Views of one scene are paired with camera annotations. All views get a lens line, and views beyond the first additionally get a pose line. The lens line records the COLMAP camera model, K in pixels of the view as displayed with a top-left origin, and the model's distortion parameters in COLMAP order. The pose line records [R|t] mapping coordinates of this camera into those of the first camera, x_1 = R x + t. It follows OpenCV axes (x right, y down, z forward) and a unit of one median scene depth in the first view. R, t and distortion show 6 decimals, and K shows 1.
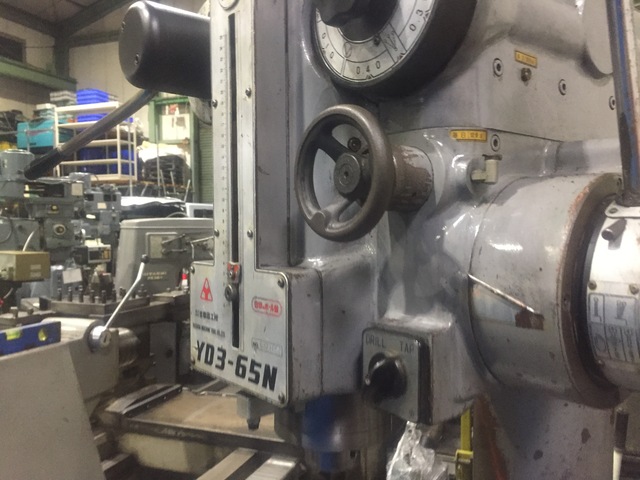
lens RADIAL K [[549.0, 0, 333.1], [0, 549.0, 239.0], [0, 0, 1]] dist [0.076524, -0.121021]
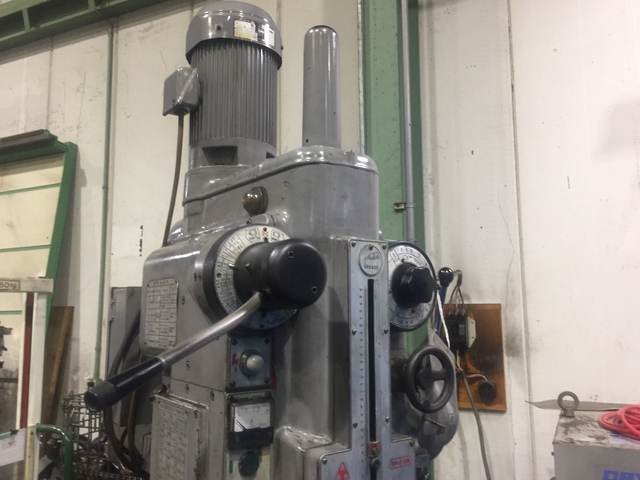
lens RADIAL K [[544.2, 0, 330.3], [0, 544.2, 240.6], [0, 0, 1]] dist [0.072232, -0.107870]
pose [[0.068486, 0.122689, 0.990079, -0.112438], [0.029108, 0.991741, -0.124909, -0.020610], [-0.997227, 0.037374, 0.064349, 0.064645]]
